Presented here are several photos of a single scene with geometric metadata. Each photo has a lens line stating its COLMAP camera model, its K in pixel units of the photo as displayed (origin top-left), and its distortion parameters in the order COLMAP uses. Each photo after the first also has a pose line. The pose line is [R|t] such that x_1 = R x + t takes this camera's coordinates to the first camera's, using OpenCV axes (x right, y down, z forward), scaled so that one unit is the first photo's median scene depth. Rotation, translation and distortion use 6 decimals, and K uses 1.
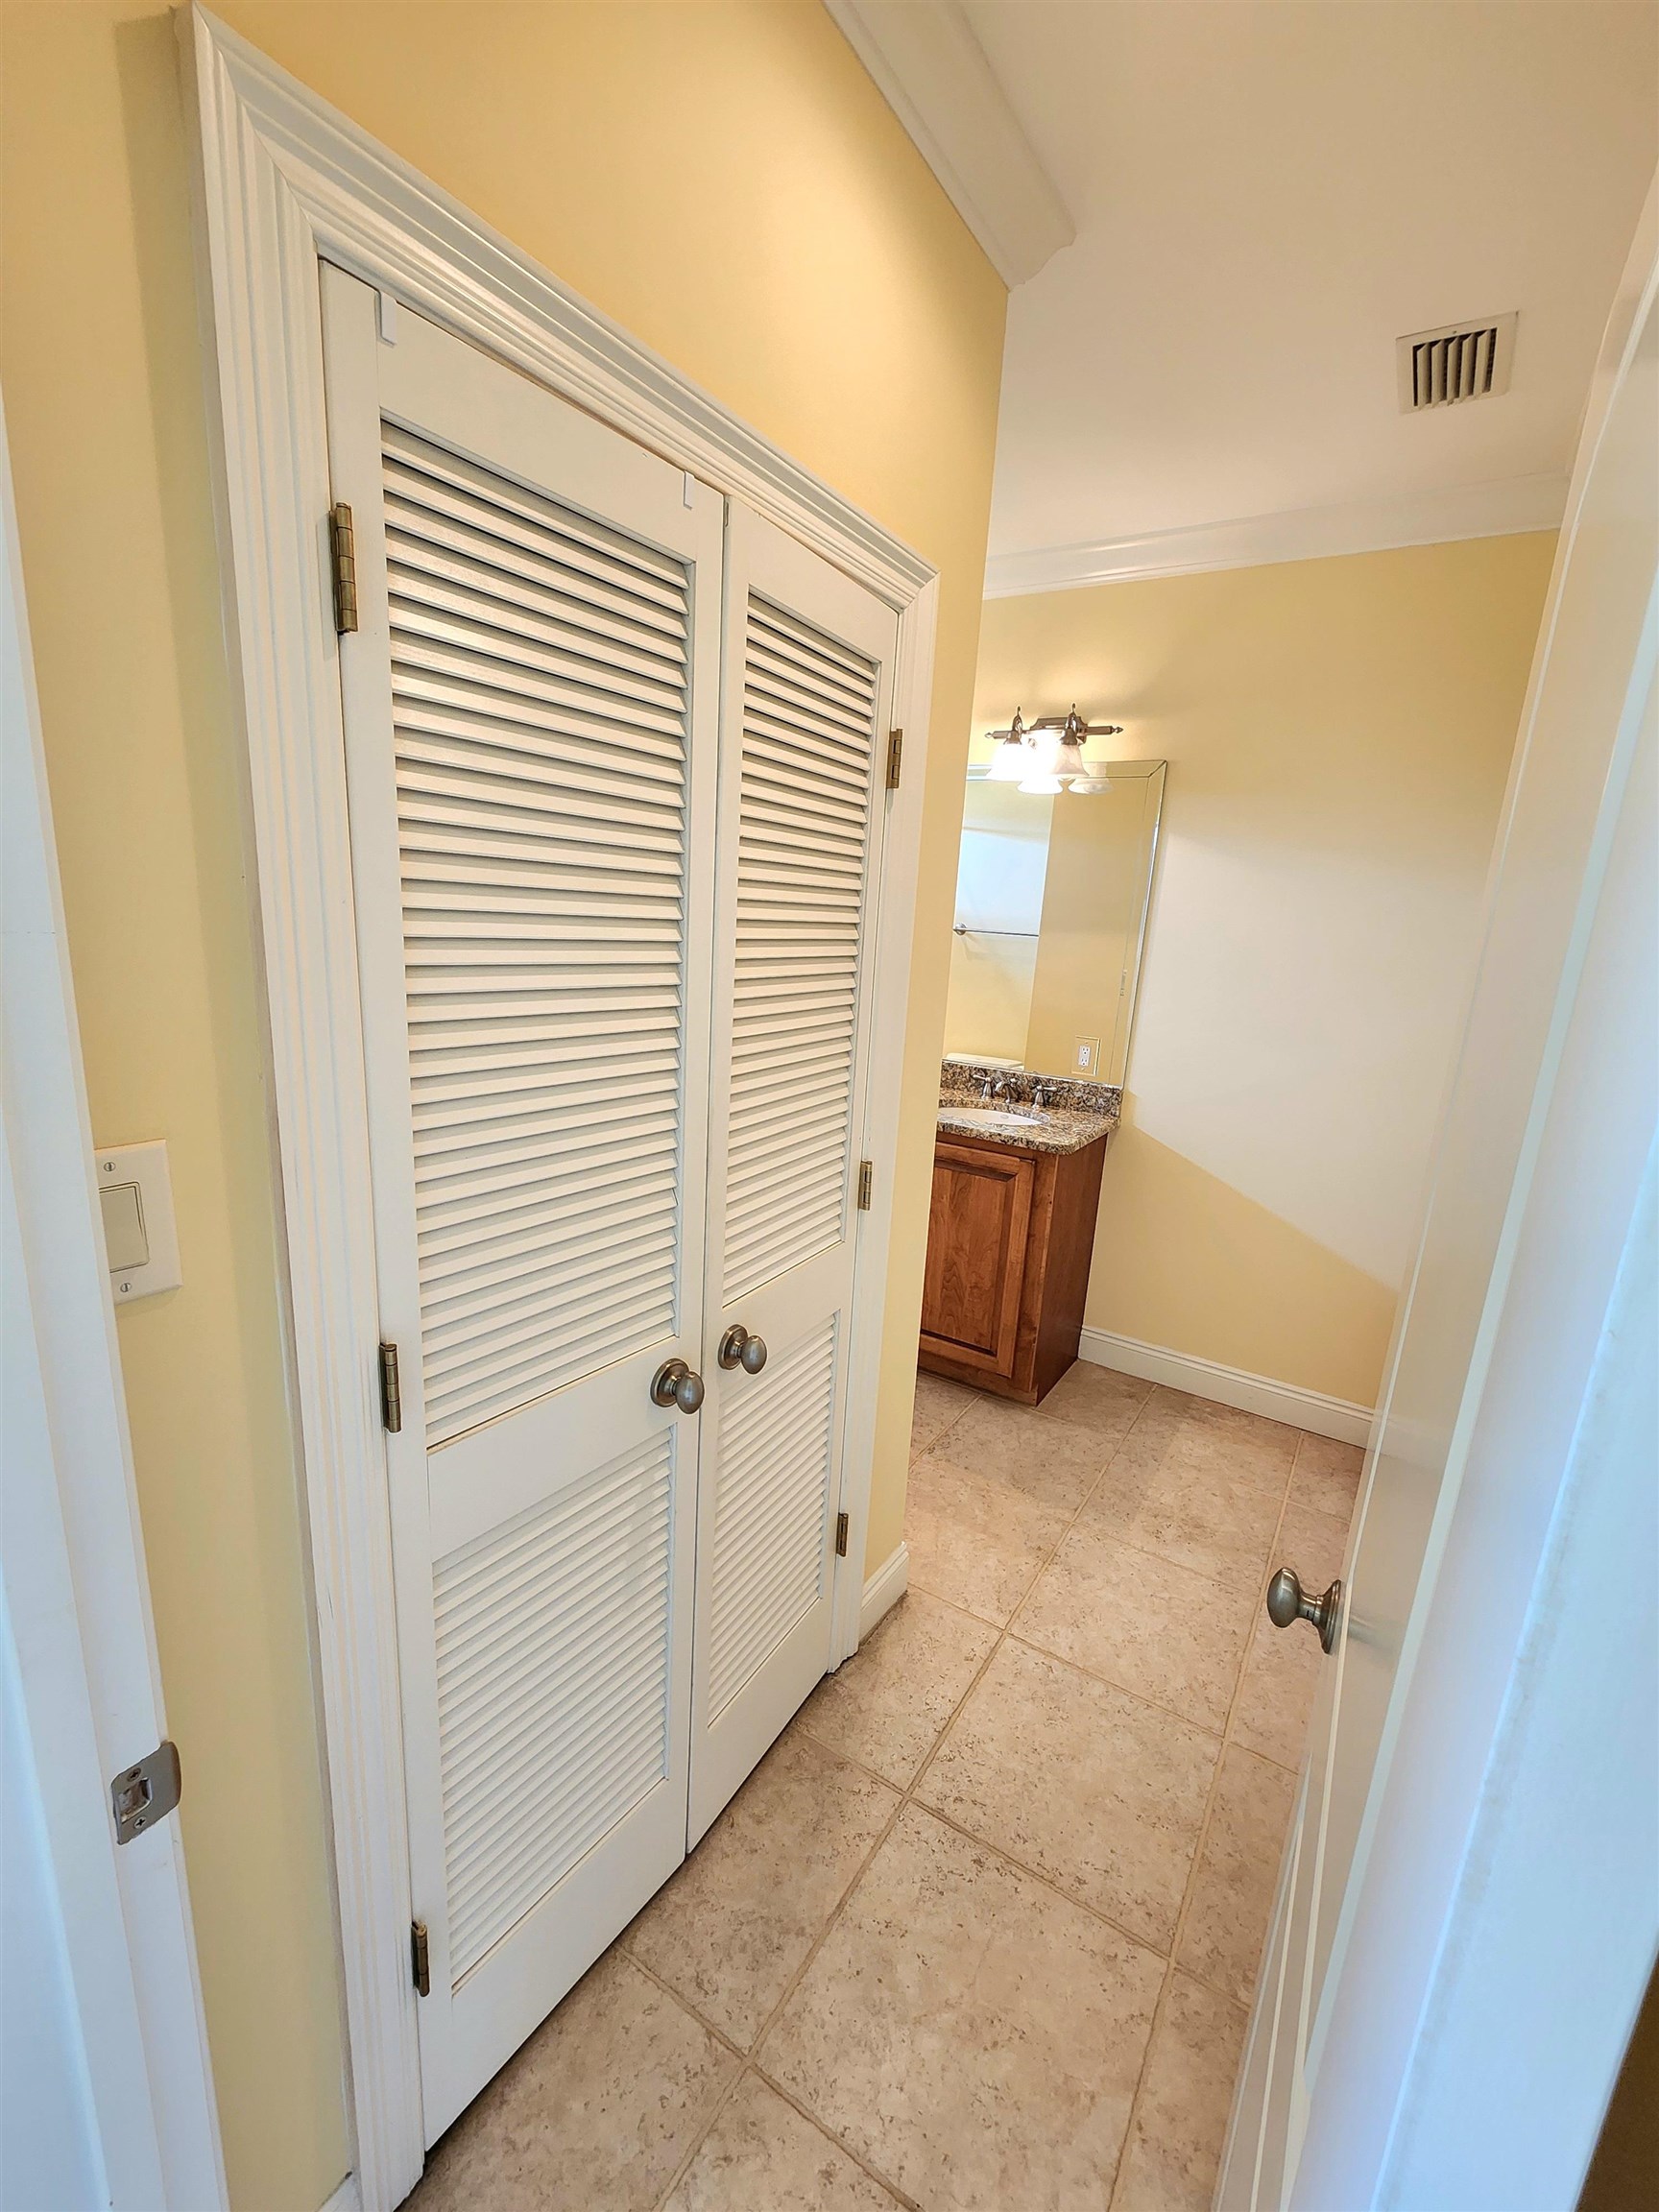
lens RADIAL K [[904.1, 0, 837.2], [0, 904.1, 1107.8], [0, 0, 1]] dist [-0.002737, -0.000068]
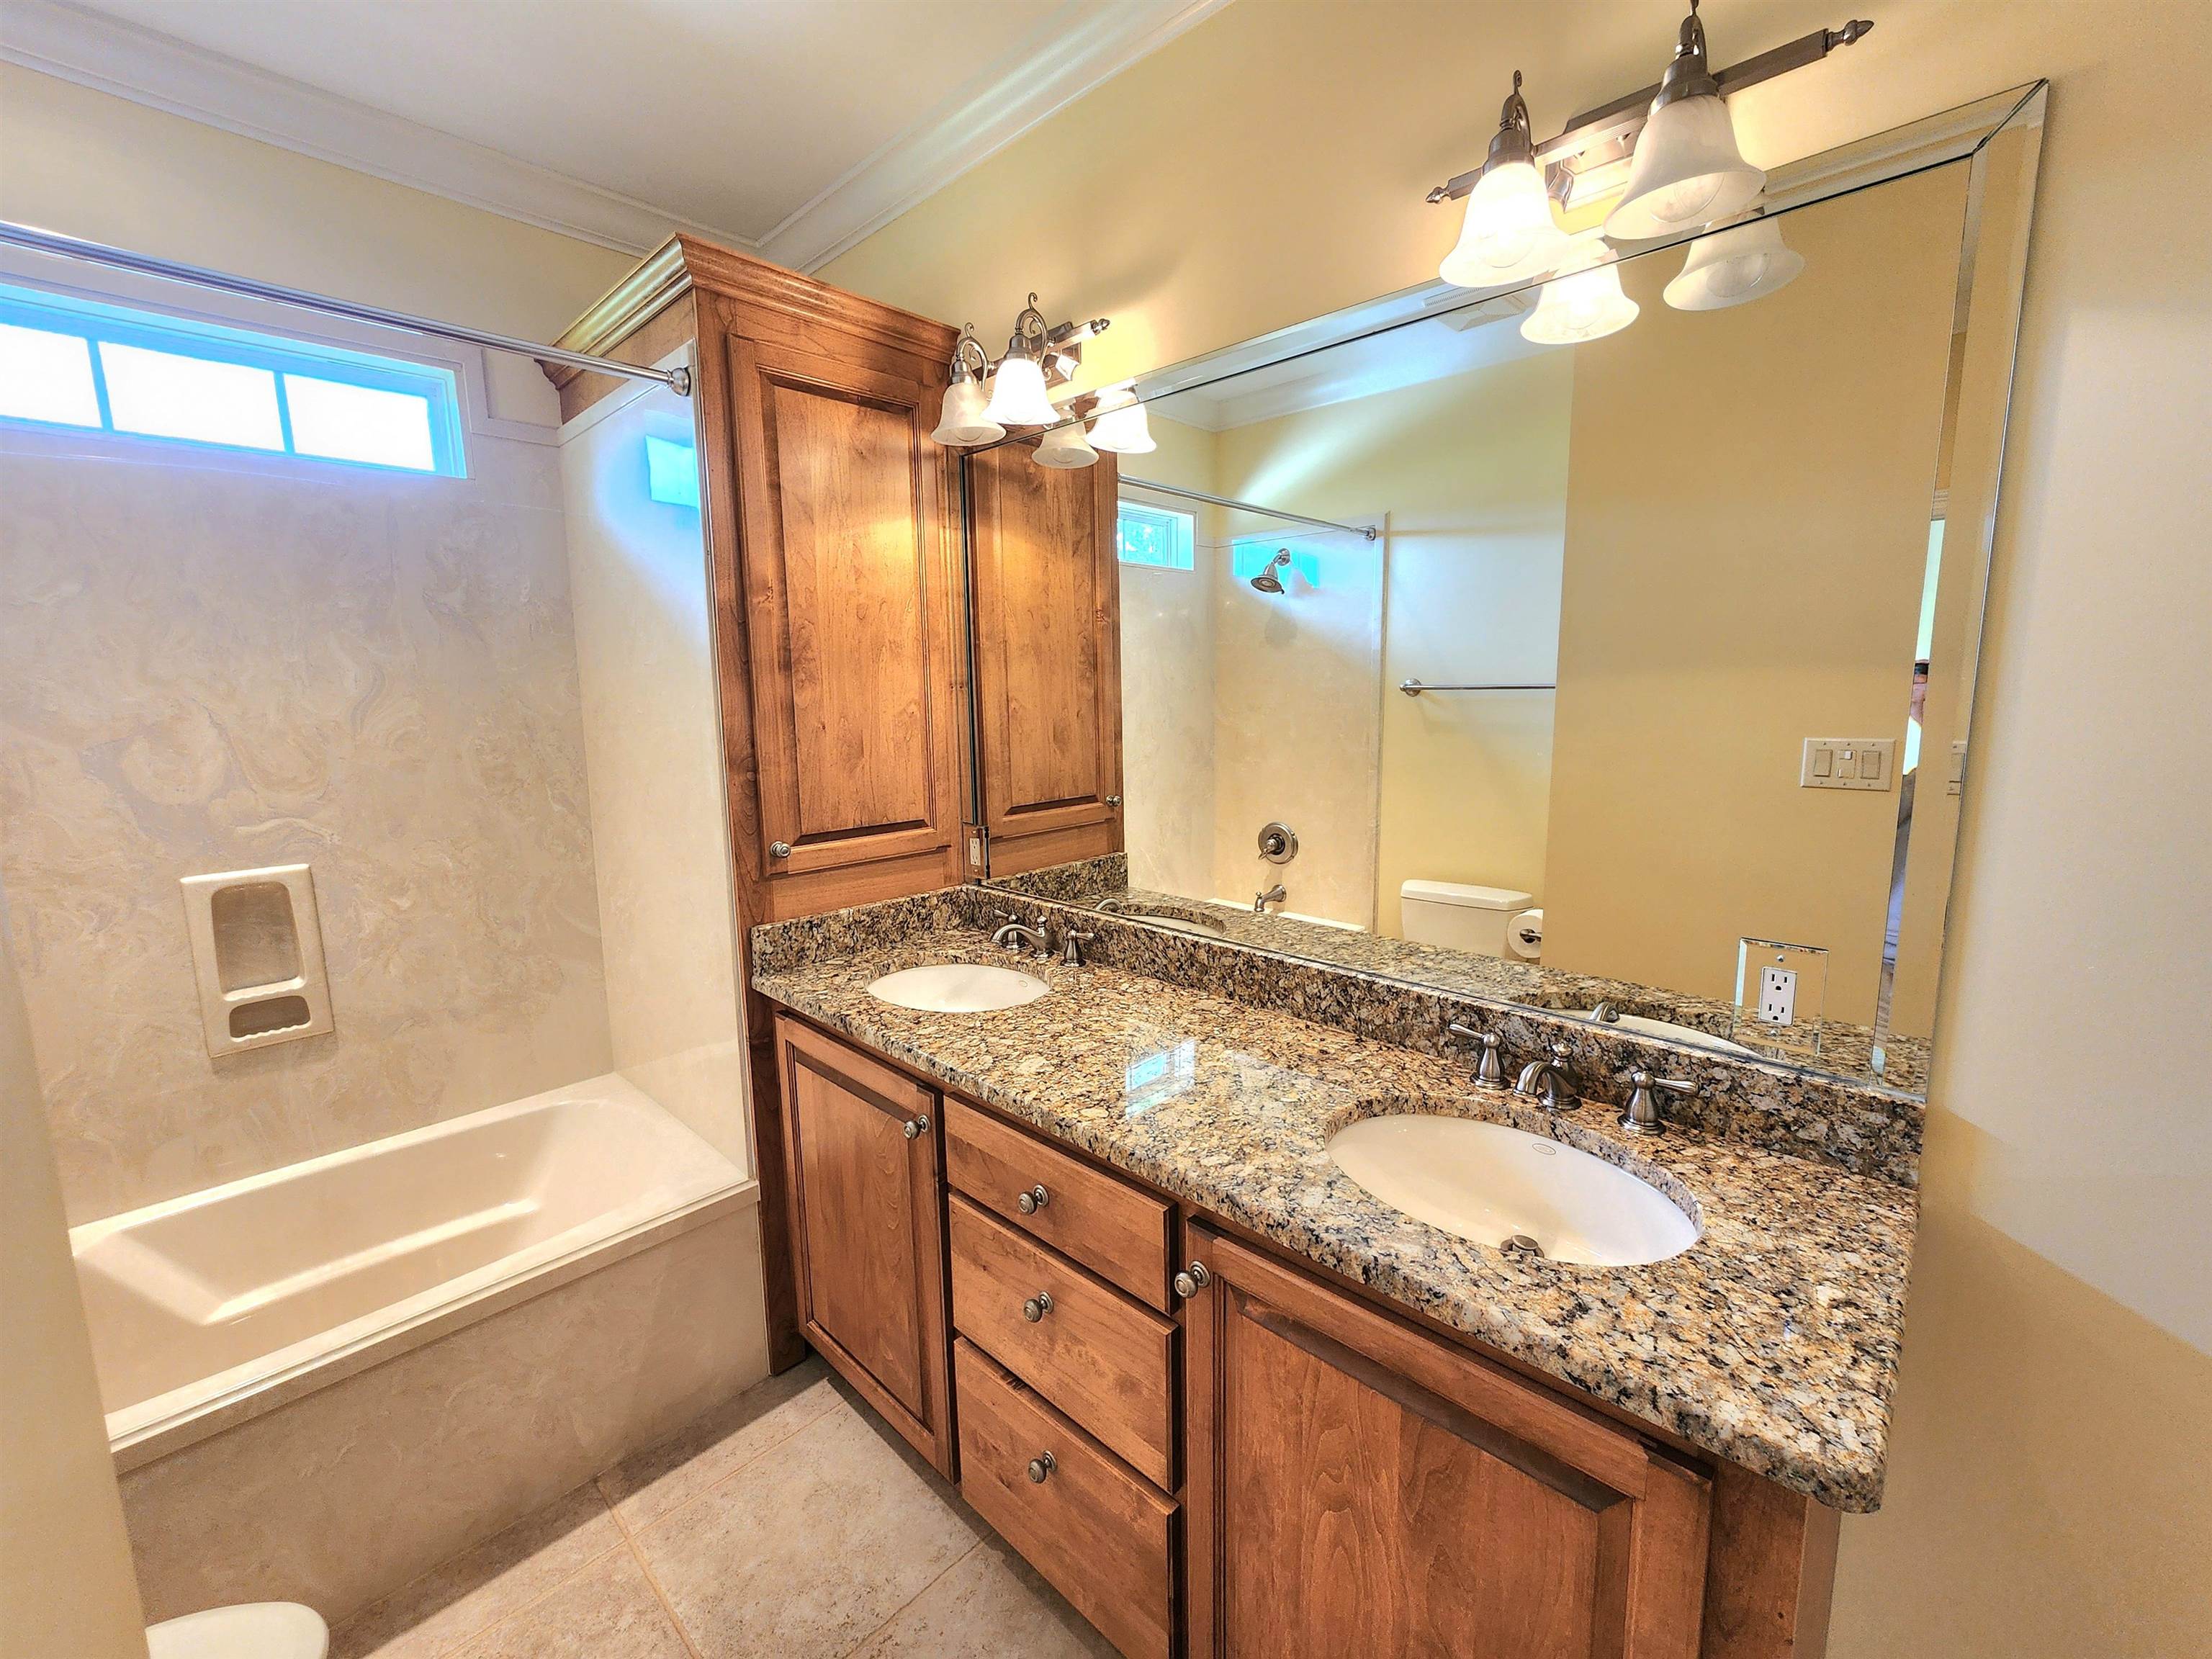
lens RADIAL K [[904.1, 0, 1101.4], [0, 904.1, 827.3], [0, 0, 1]] dist [-0.002737, -0.000068]
pose [[0.975522, -0.052465, -0.213552, 0.092409], [0.037775, 0.996667, -0.072302, -0.107770], [0.216634, 0.062465, 0.974252, 0.587777]]
